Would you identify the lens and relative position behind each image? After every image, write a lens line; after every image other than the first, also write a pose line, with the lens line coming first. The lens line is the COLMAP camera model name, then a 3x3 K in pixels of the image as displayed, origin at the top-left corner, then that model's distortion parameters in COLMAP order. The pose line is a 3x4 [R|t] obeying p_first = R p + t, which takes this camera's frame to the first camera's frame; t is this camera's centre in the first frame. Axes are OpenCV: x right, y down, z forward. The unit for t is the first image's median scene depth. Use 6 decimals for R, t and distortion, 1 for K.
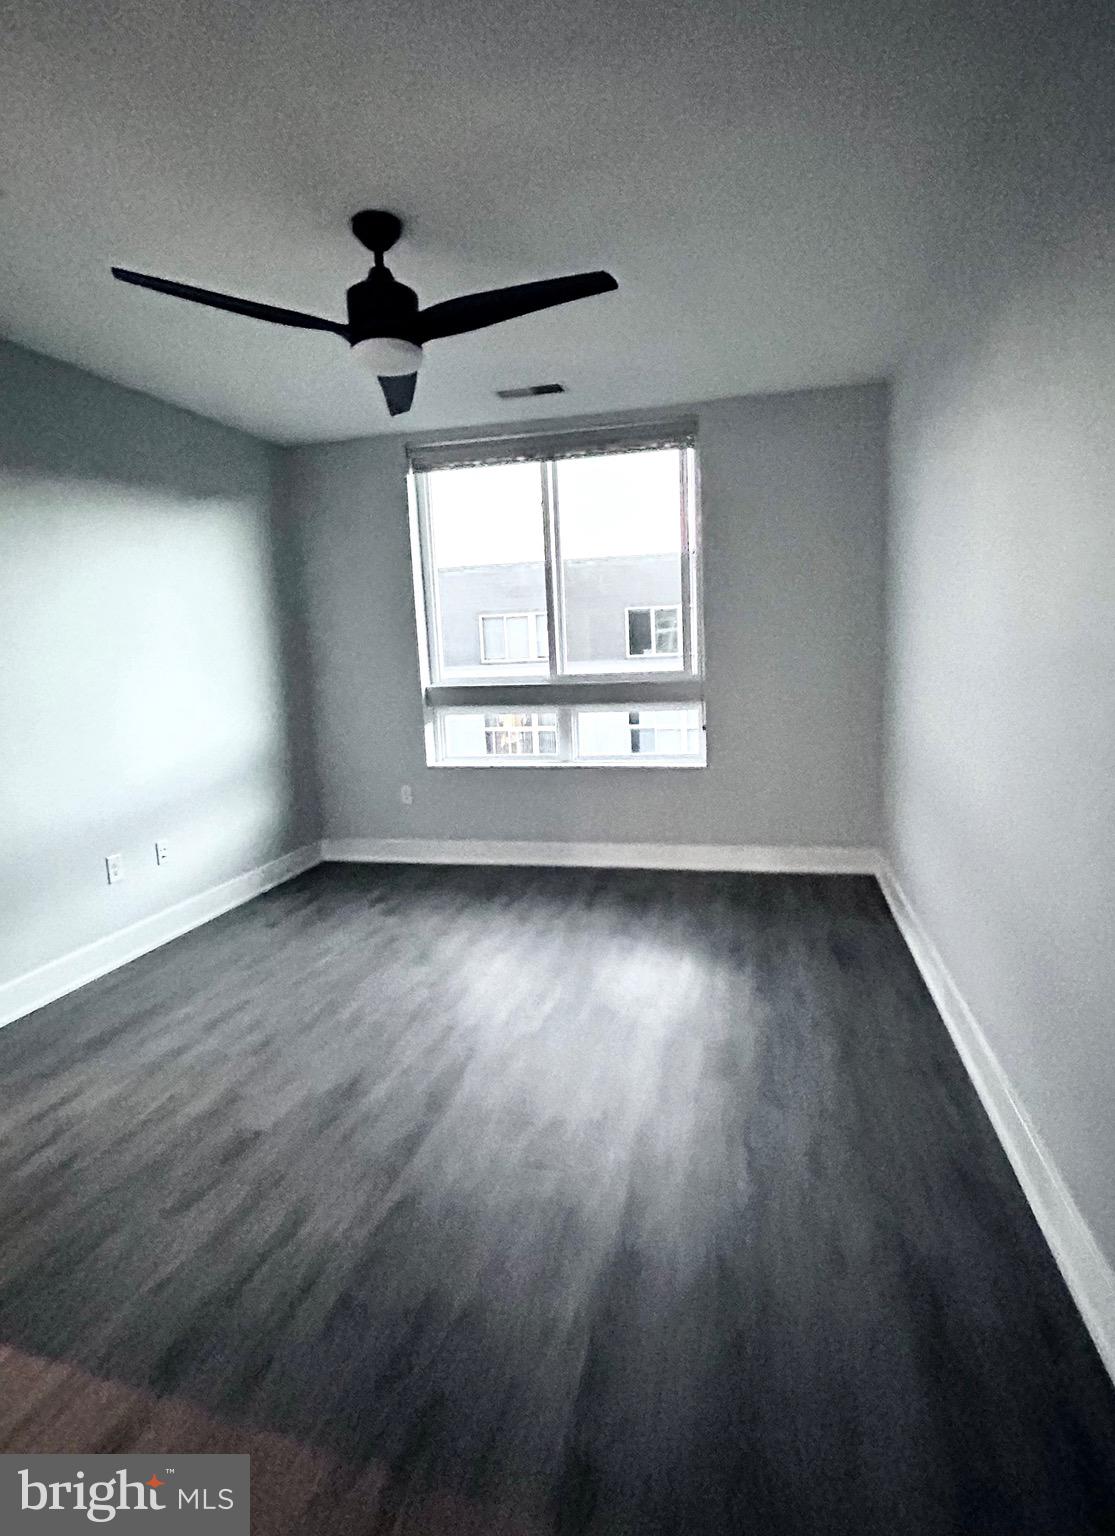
lens RADIAL K [[793.2, 0, 614.2], [0, 793.2, 751.5], [0, 0, 1]] dist [-0.003858, -0.000406]
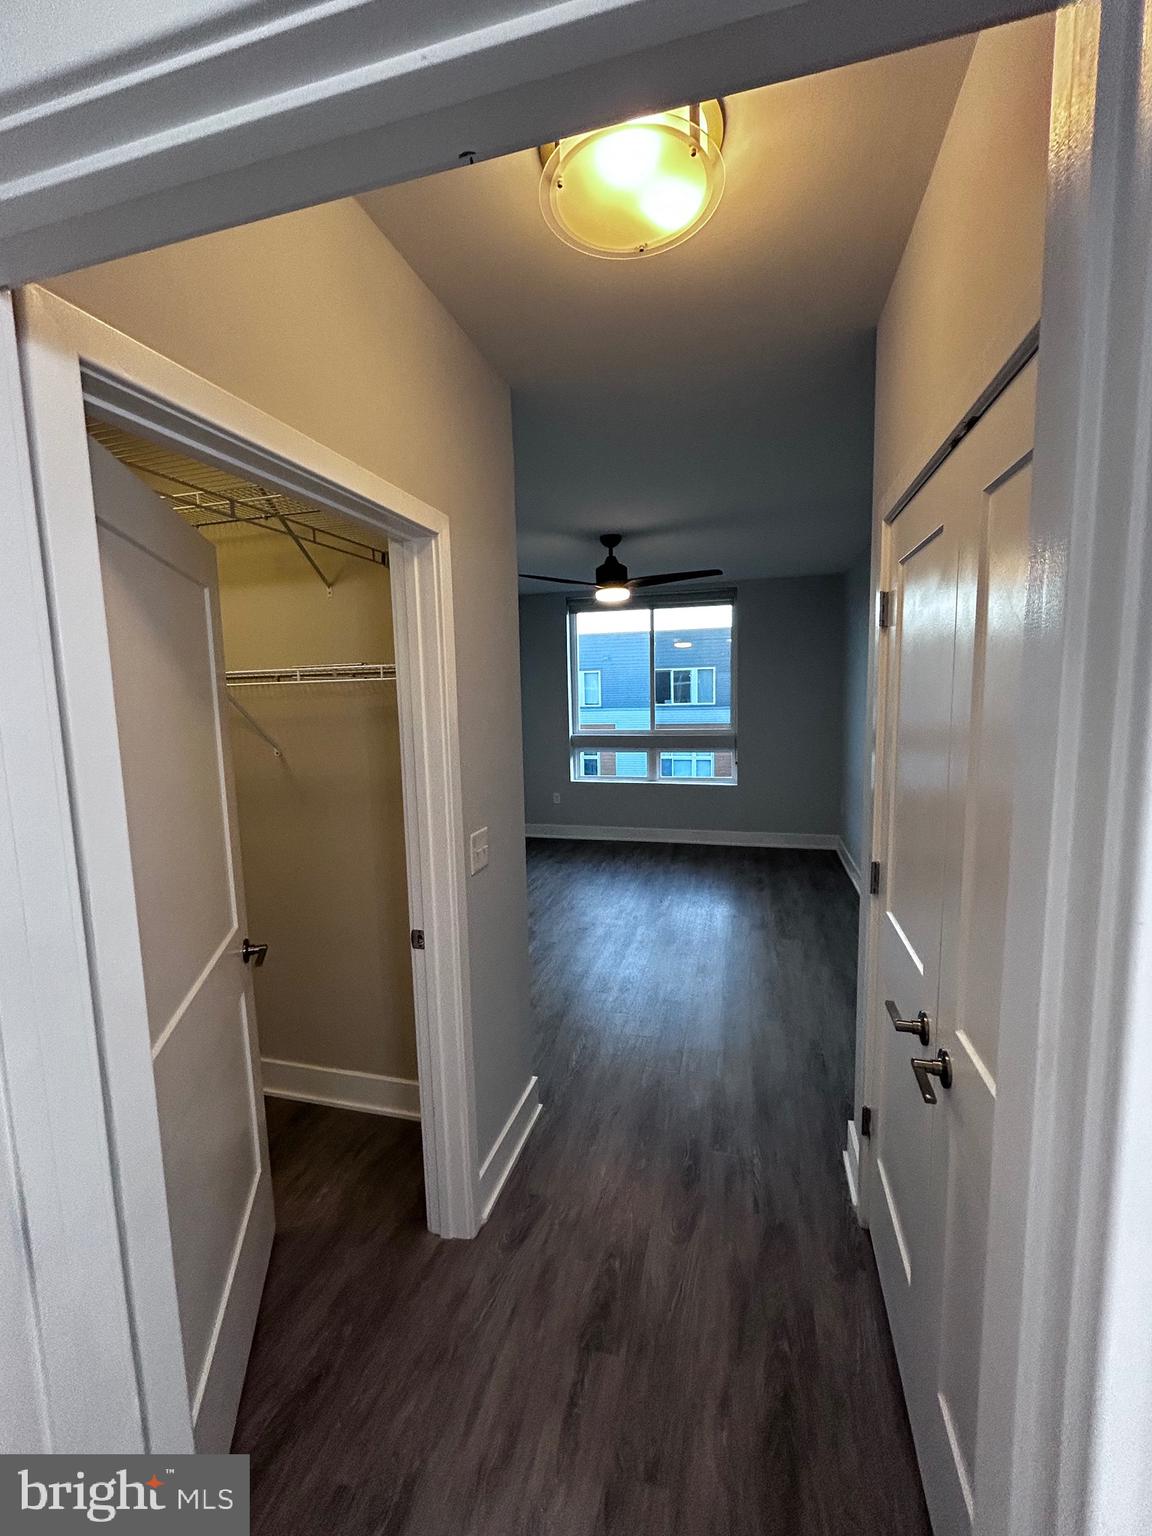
lens RADIAL K [[631.4, 0, 588.4], [0, 631.4, 764.9], [0, 0, 1]] dist [0.000183, -0.000274]
pose [[0.997841, 0.018574, -0.063001, -0.151742], [-0.019556, 0.999696, -0.015011, 0.001281], [0.062703, 0.016211, 0.997901, -0.493116]]
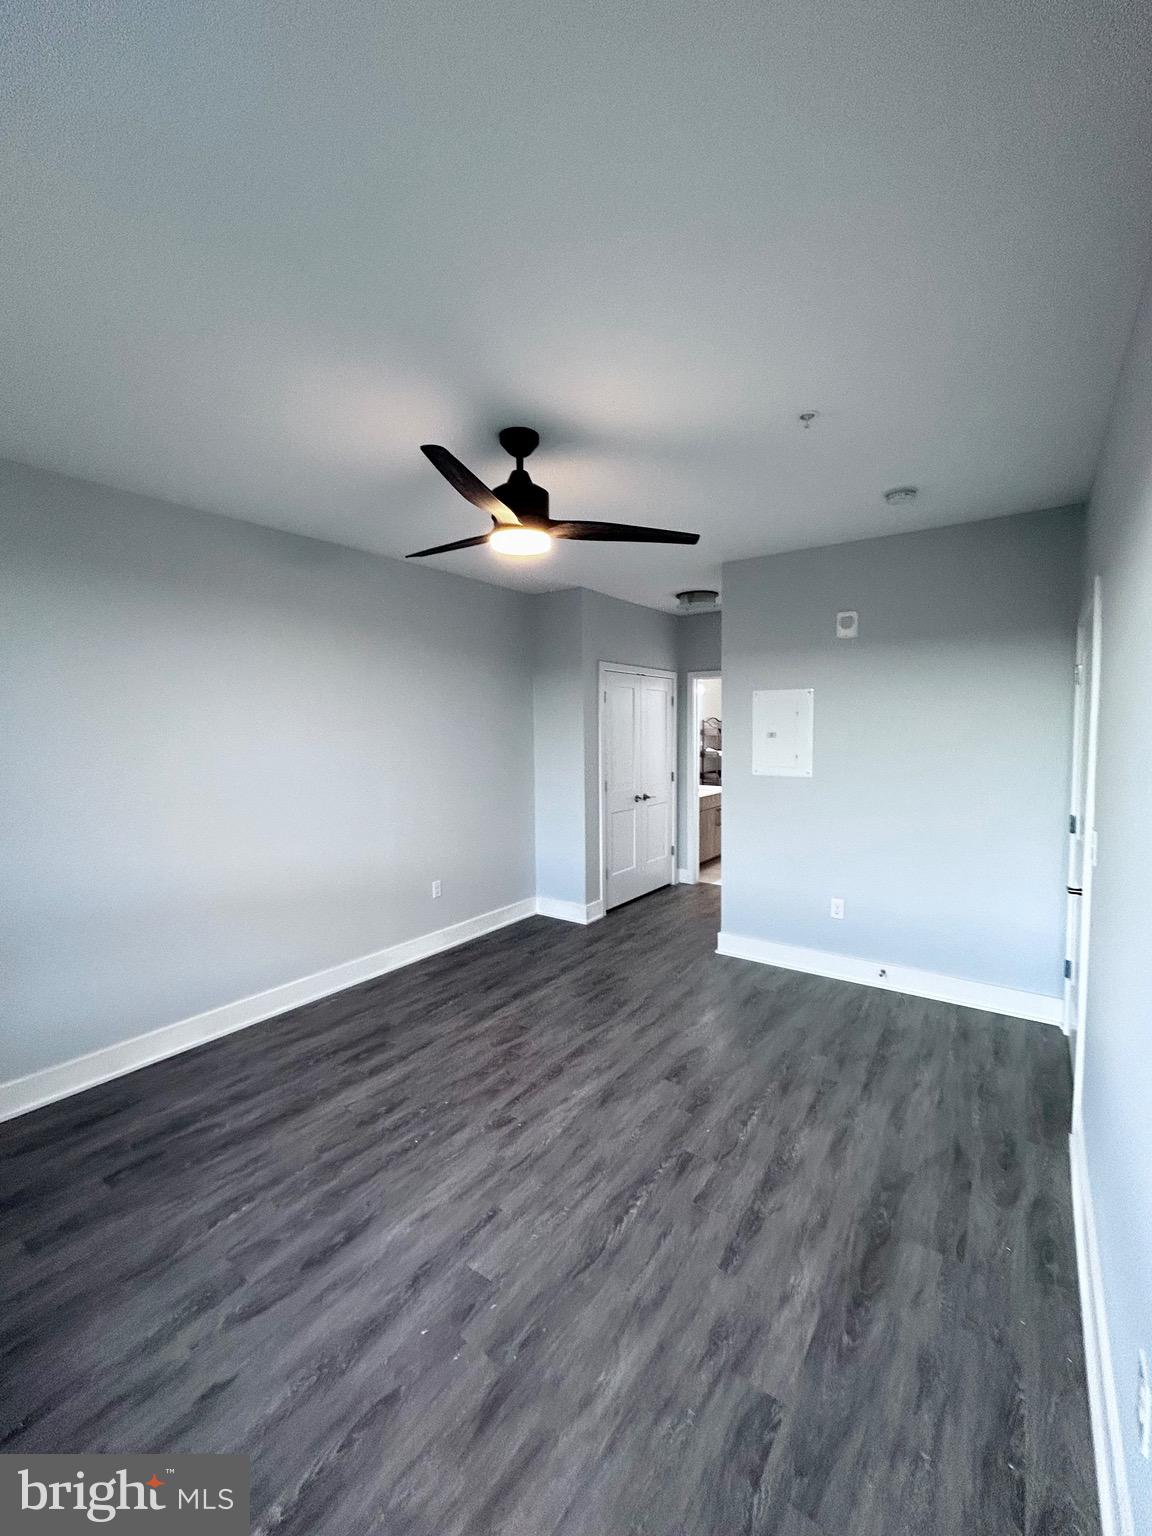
lens RADIAL K [[640.3, 0, 576.0], [0, 640.3, 768.0], [0, 0, 1]] dist [-0.000272, -0.000033]
pose [[-0.907955, 0.015148, 0.418794, -0.496379], [0.093153, 0.981640, 0.166451, -0.201960], [-0.408583, 0.190142, -0.892696, 1.253278]]
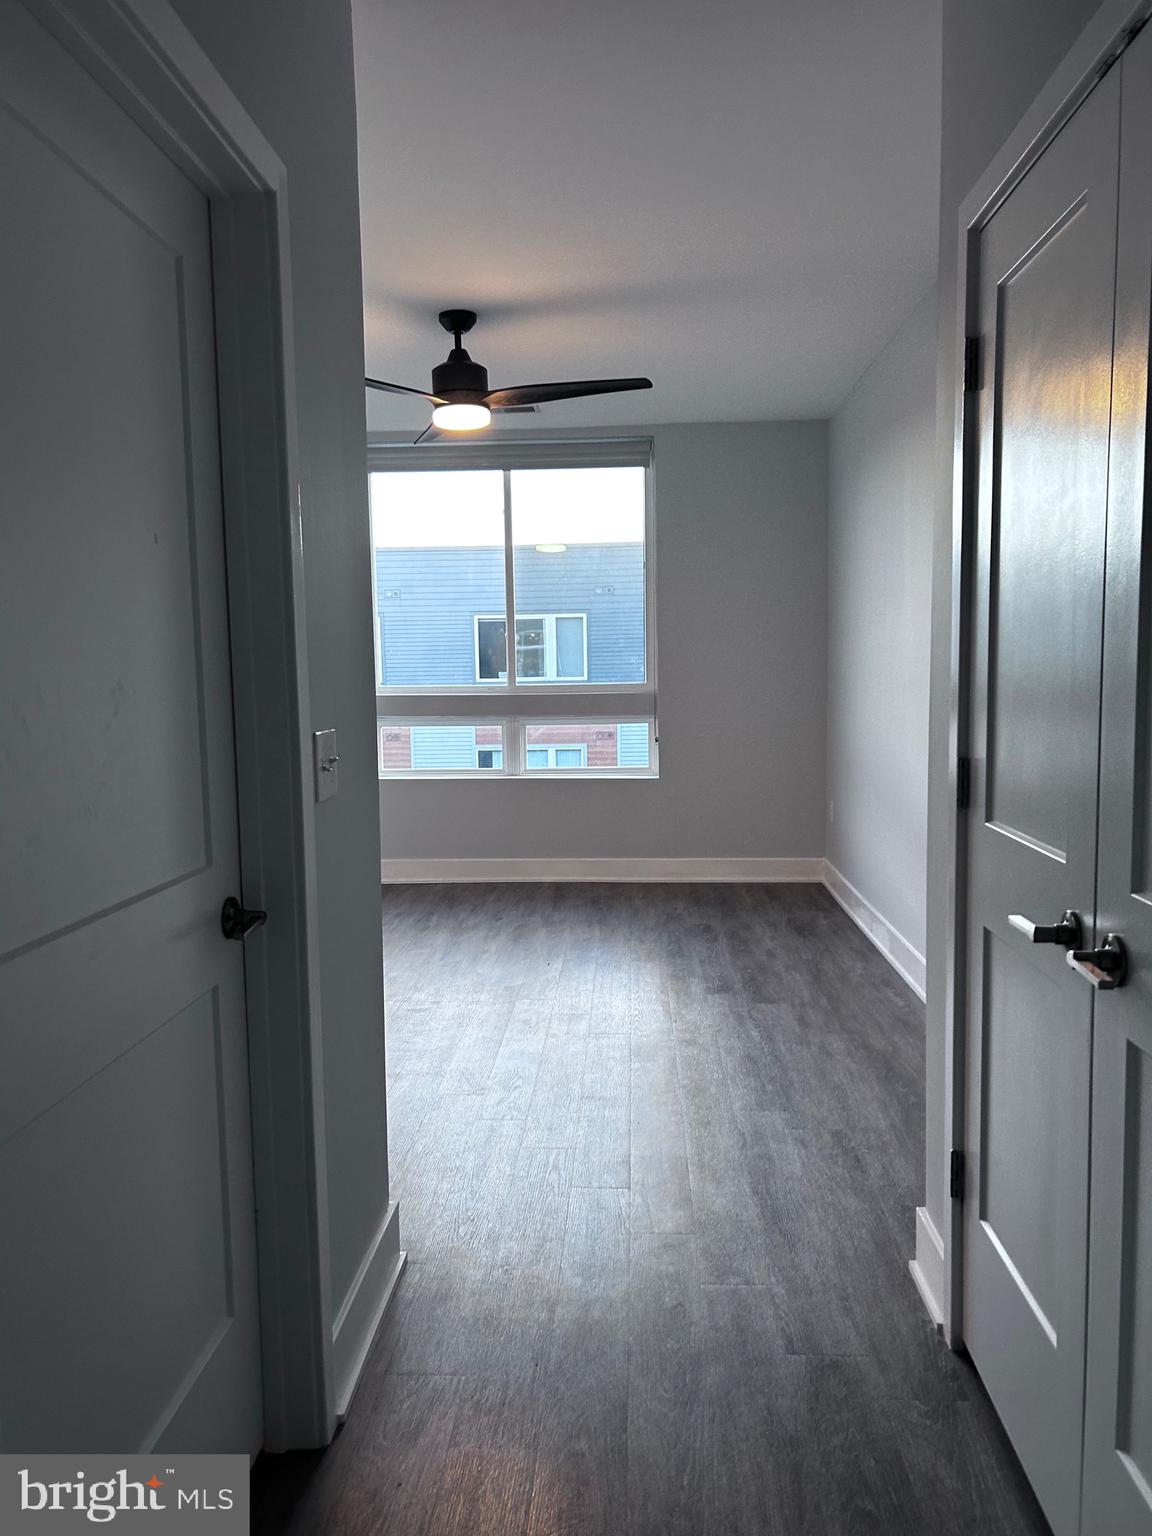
lens RADIAL K [[1147.8, 0, 569.6], [0, 1147.8, 787.0], [0, 0, 1]] dist [0.076754, -0.084102]
pose [[0.991843, 0.002235, 0.127446, -0.227277], [0.001703, 0.999525, -0.030781, 0.092676], [-0.127454, 0.030747, 0.991368, -0.538098]]
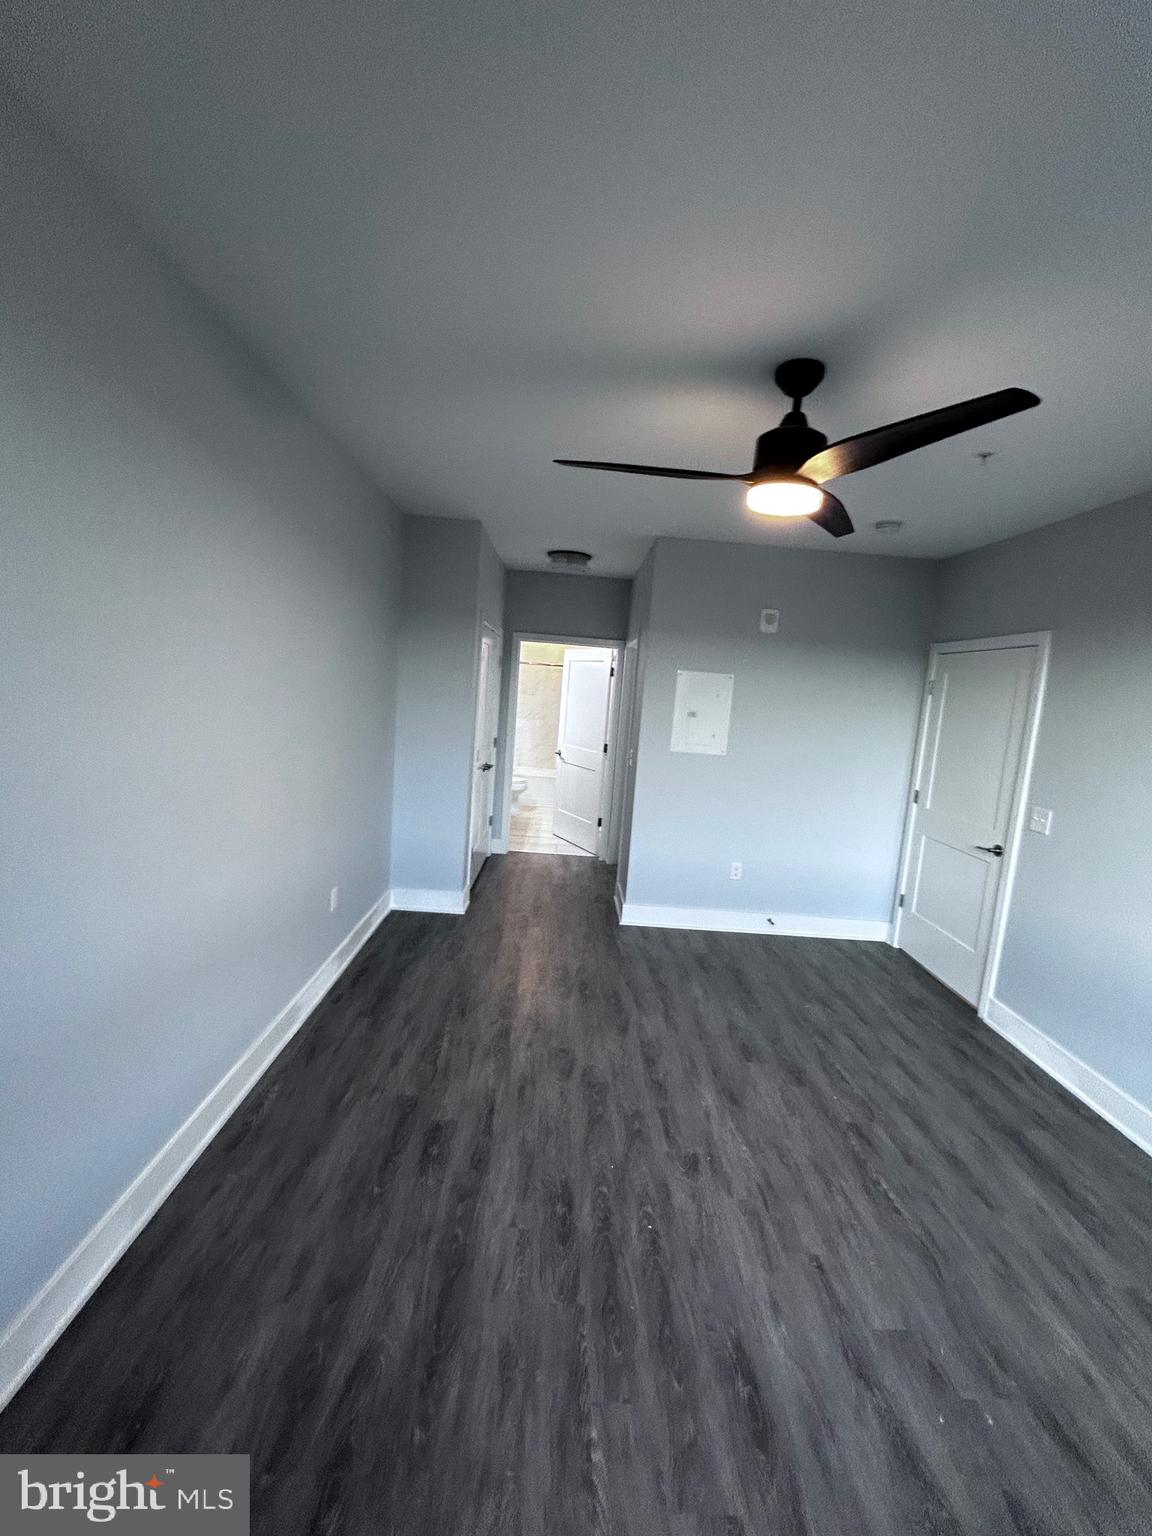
lens RADIAL K [[631.4, 0, 588.4], [0, 631.4, 764.9], [0, 0, 1]] dist [0.000183, -0.000274]
pose [[-0.975187, -0.010413, -0.221139, 0.090414], [-0.066998, 0.965934, 0.249965, -0.232509], [0.211003, 0.258578, -0.942664, 1.194347]]
